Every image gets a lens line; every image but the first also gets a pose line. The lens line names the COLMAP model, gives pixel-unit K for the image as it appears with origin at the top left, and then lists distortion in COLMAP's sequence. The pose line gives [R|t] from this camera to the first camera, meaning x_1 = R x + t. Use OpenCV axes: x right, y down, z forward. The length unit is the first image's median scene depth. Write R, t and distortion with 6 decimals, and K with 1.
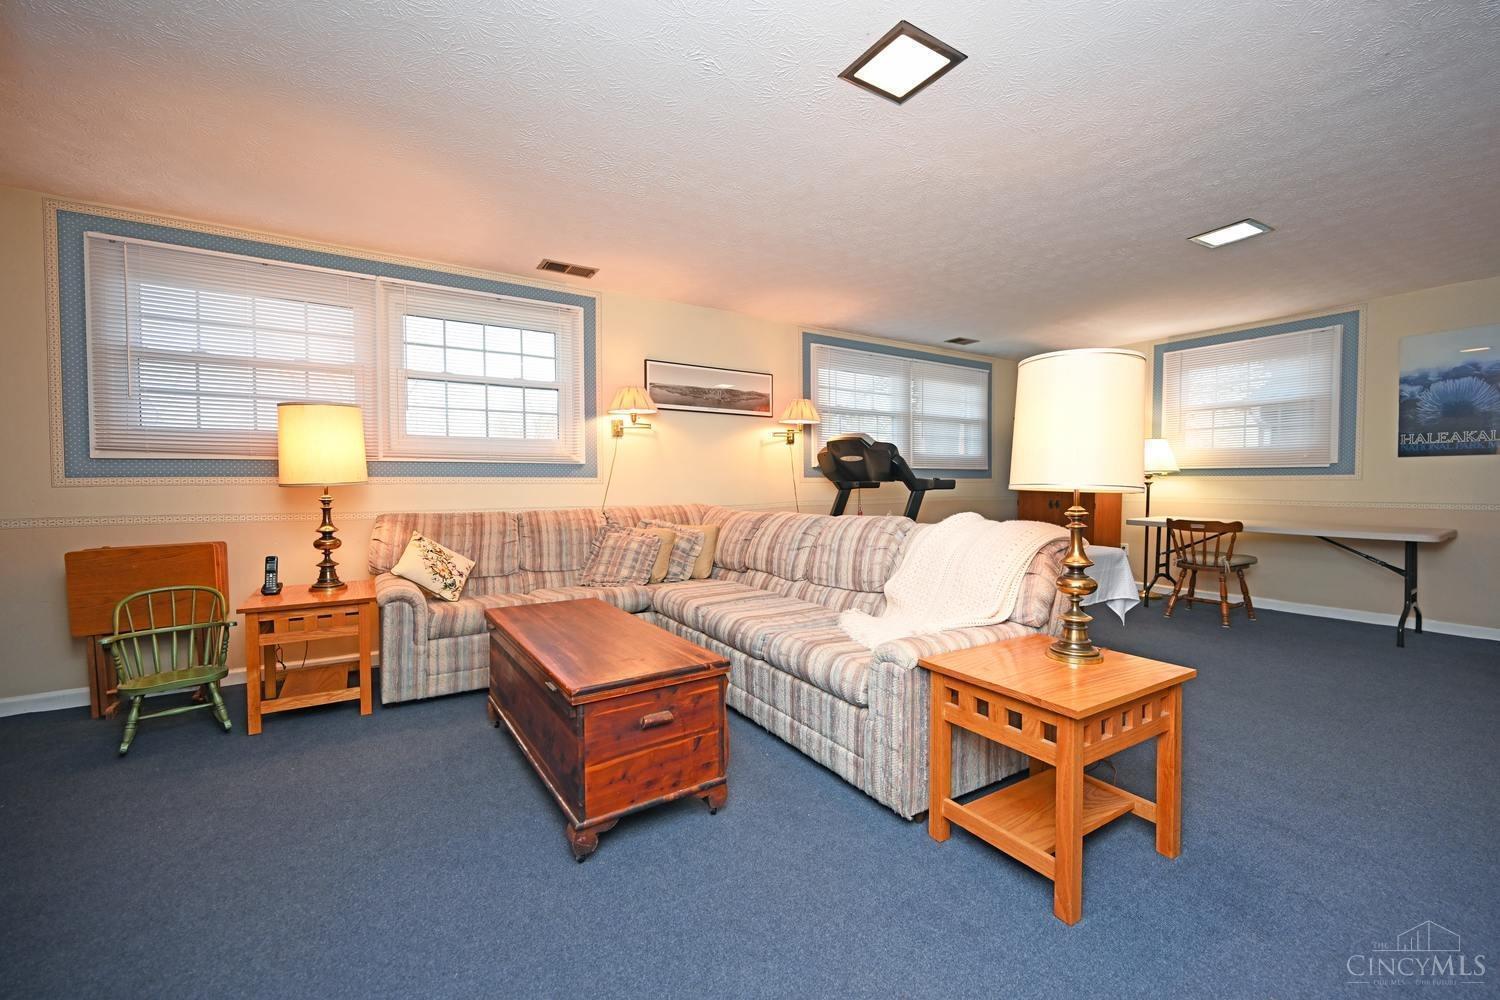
lens RADIAL K [[591.2, 0, 754.0], [0, 591.2, 493.0], [0, 0, 1]] dist [0.000522, 0.000570]
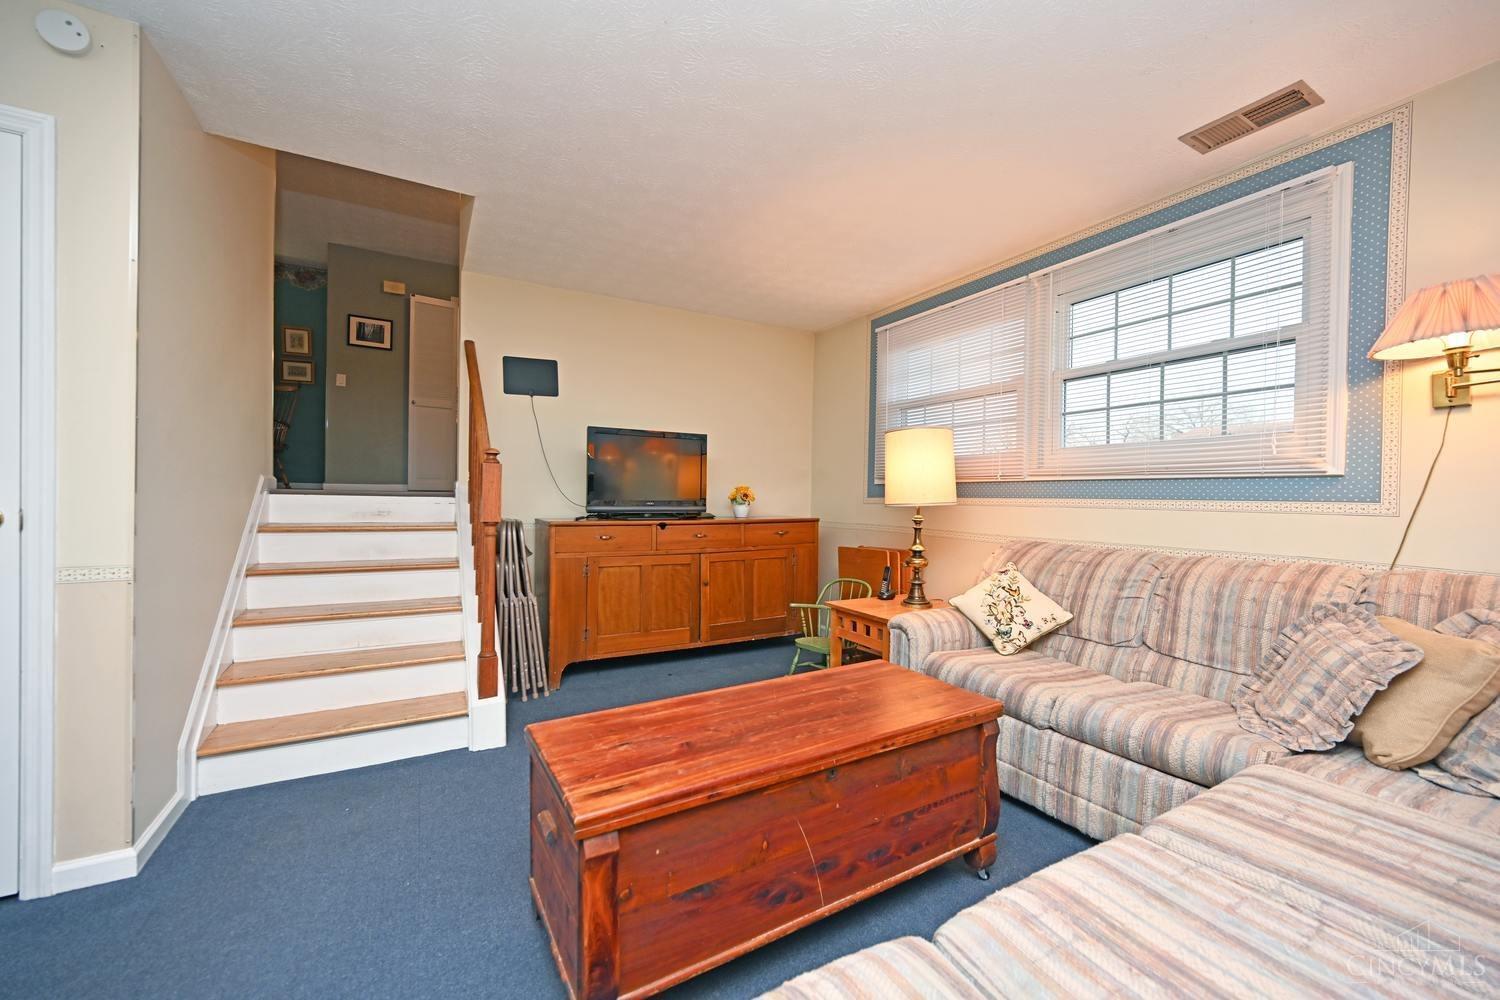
lens RADIAL K [[591.2, 0, 760.8], [0, 591.2, 501.2], [0, 0, 1]] dist [0.000522, 0.000570]
pose [[-0.049245, 0.008203, -0.998753, 0.270567], [-0.032670, 0.999418, 0.009819, -0.018515], [0.998252, 0.033113, -0.048948, 0.623655]]
